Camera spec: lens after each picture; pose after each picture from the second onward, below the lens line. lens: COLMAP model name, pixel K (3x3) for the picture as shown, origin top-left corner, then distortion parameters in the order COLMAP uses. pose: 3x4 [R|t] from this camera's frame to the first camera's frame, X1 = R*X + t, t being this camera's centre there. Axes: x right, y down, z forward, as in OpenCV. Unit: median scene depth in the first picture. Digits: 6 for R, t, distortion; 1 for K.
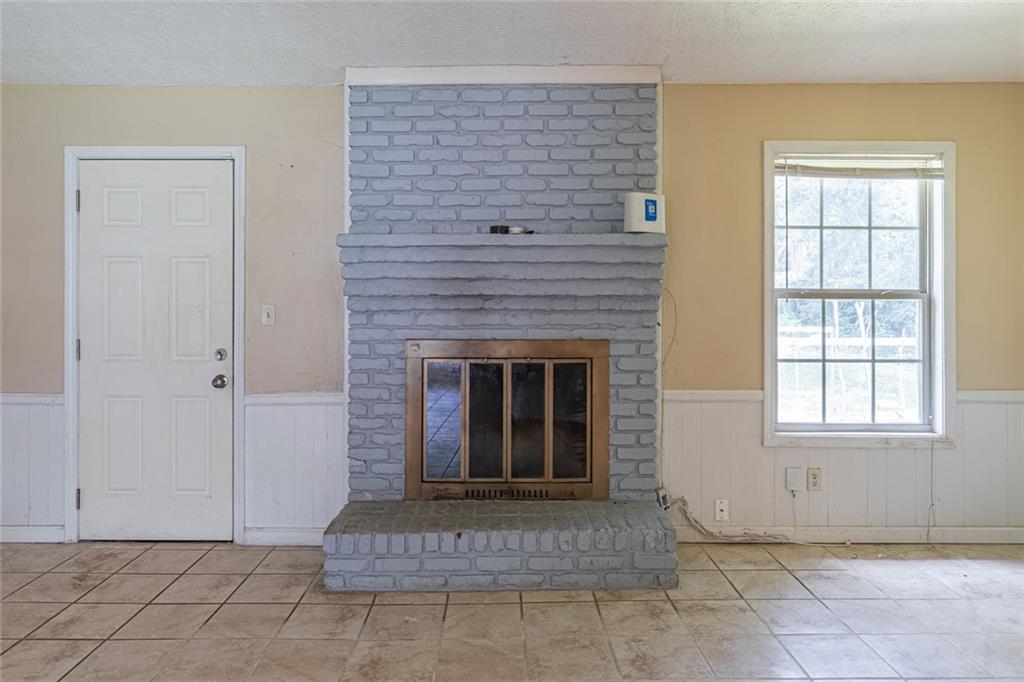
lens RADIAL K [[709.3, 0, 502.3], [0, 709.3, 298.6], [0, 0, 1]] dist [0.000399, 0.002118]
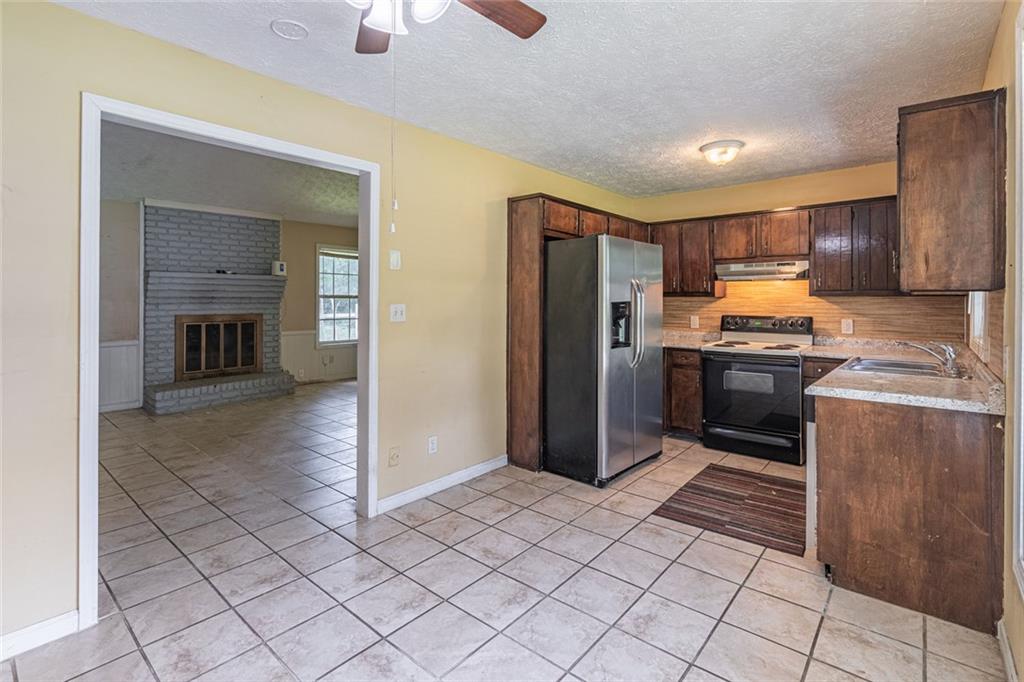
lens RADIAL K [[487.6, 0, 508.7], [0, 487.6, 300.5], [0, 0, 1]] dist [-0.011003, 0.000856]
pose [[0.653118, -0.001490, 0.757255, -0.638285], [-0.009313, 0.999907, 0.010000, -0.019301], [-0.757199, -0.013583, 0.653043, -0.916853]]
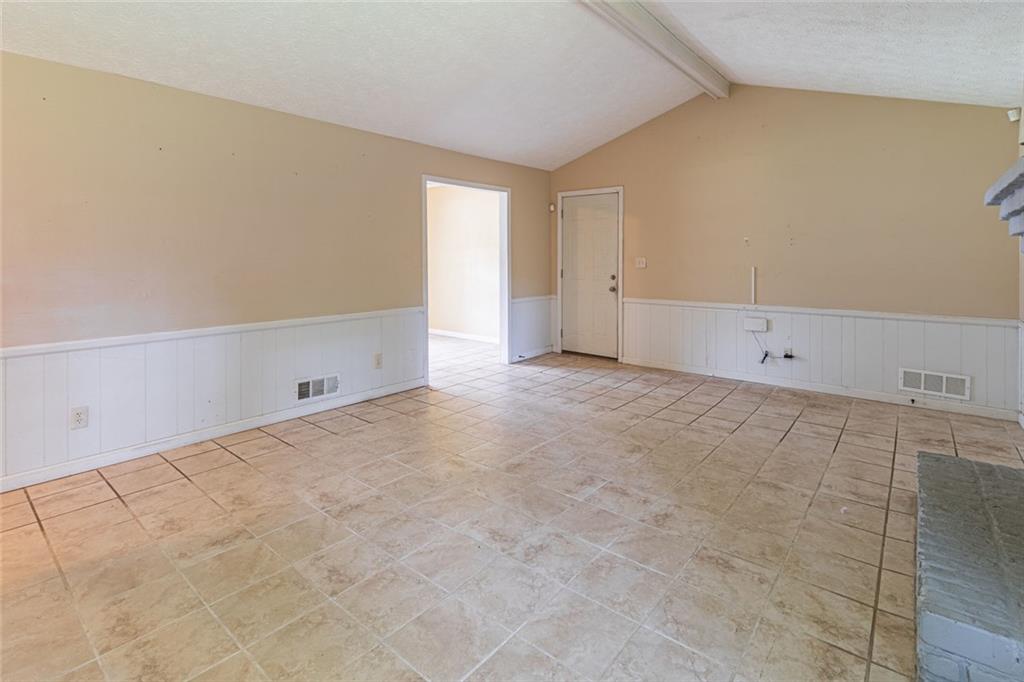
lens RADIAL K [[487.6, 0, 502.4], [0, 487.6, 273.6], [0, 0, 1]] dist [-0.011003, 0.000856]
pose [[-0.651282, 0.025937, -0.758392, 0.722593], [0.005232, 0.999545, 0.029691, 0.000813], [0.758818, 0.015369, -0.651122, 0.865432]]
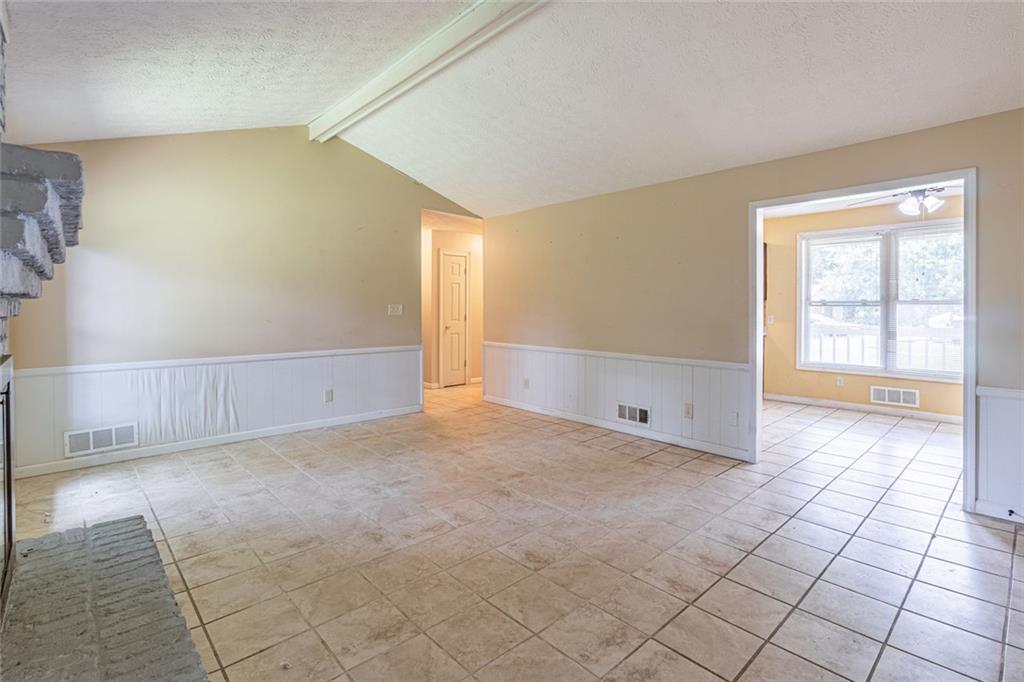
lens RADIAL K [[487.6, 0, 527.6], [0, 487.6, 304.3], [0, 0, 1]] dist [-0.011003, 0.000856]
pose [[-0.692712, 0.002238, 0.721211, -0.616715], [-0.005051, 0.999956, -0.007955, 0.005387], [-0.721197, -0.009153, -0.692670, 0.954128]]
